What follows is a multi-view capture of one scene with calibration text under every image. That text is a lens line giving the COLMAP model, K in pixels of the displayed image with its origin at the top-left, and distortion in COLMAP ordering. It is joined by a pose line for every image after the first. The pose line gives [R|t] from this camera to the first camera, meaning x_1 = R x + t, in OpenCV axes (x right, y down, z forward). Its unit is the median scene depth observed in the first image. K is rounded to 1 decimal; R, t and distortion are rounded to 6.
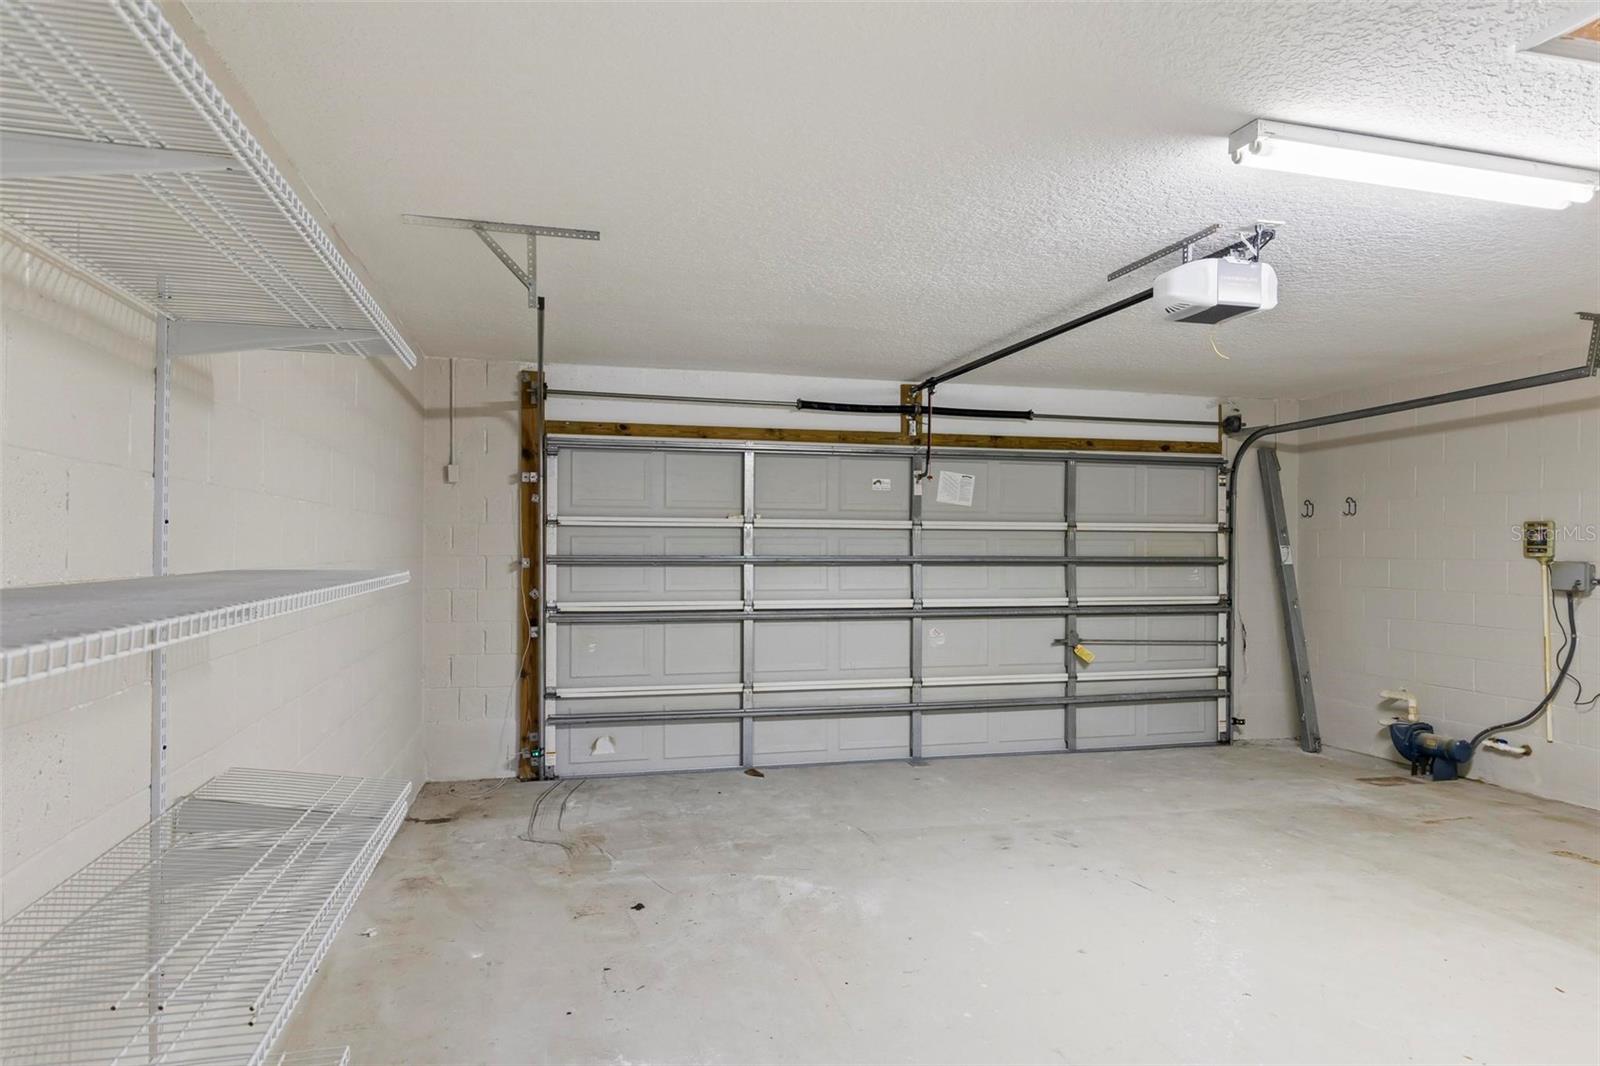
lens RADIAL K [[925.8, 0, 788.4], [0, 925.8, 536.6], [0, 0, 1]] dist [-0.001682, 0.001265]
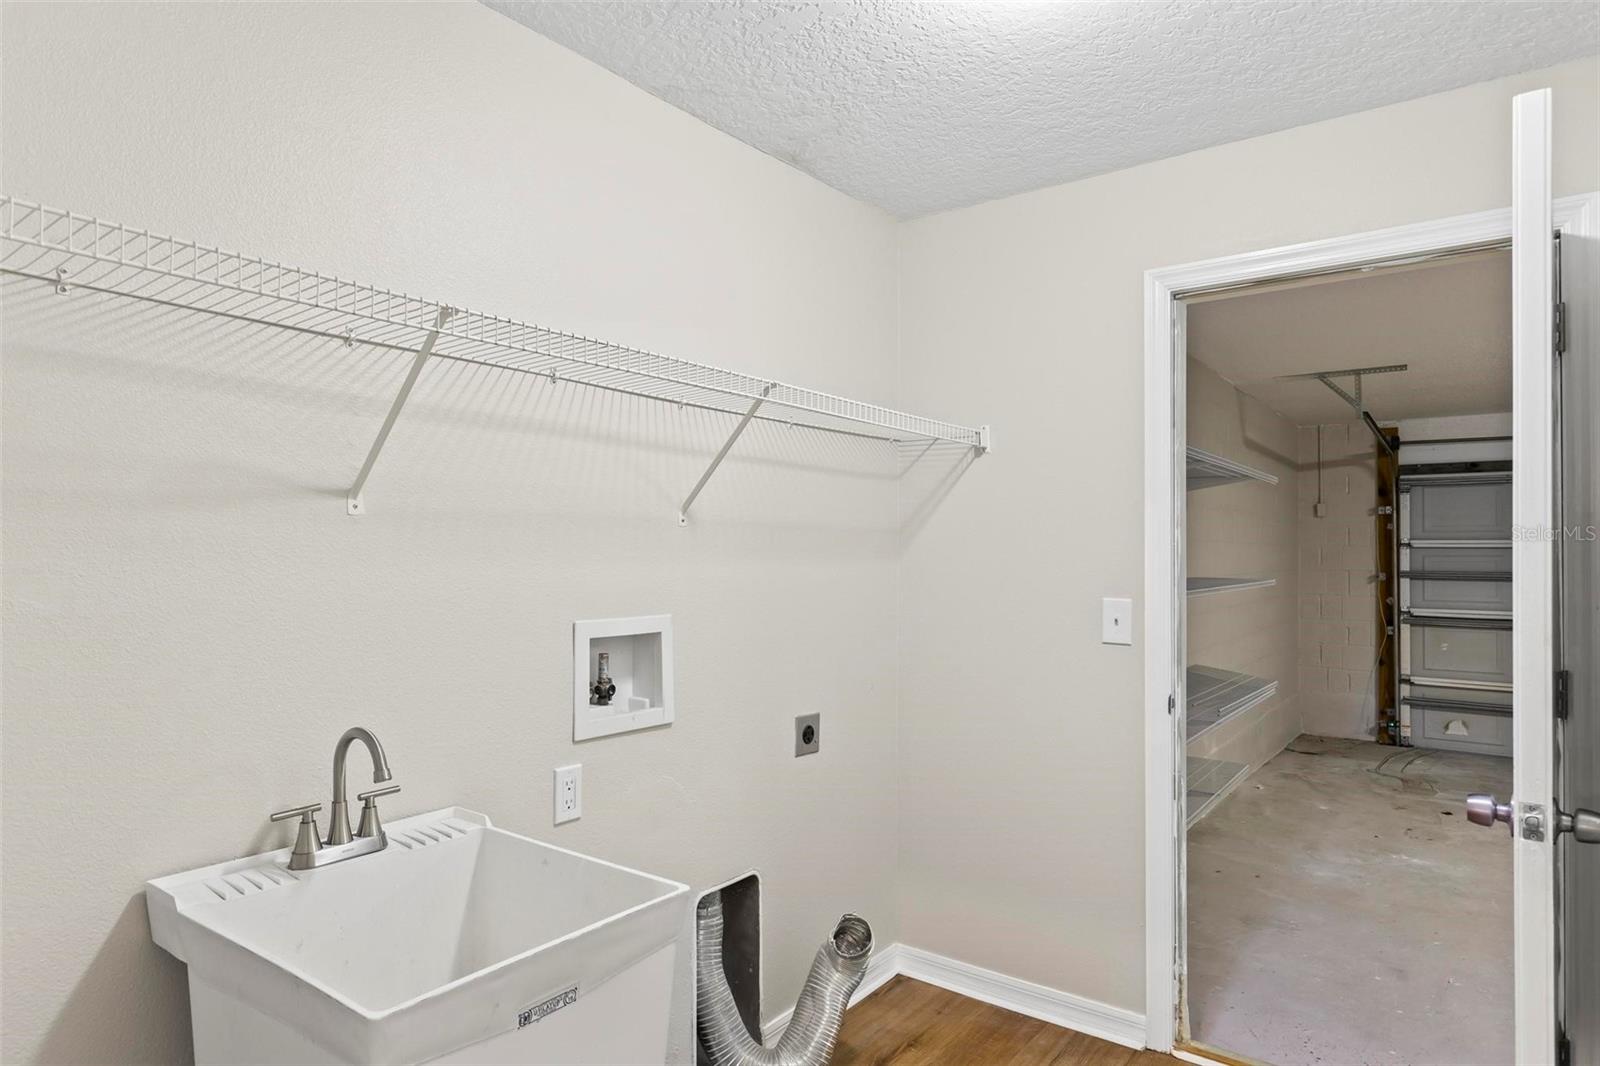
lens RADIAL K [[925.8, 0, 790.6], [0, 925.8, 541.5], [0, 0, 1]] dist [-0.001682, 0.001265]
pose [[0.623938, -0.008786, -0.781425, 0.212042], [0.004056, 0.999960, -0.008004, -0.013637], [0.781463, 0.001824, 0.623948, -0.455495]]
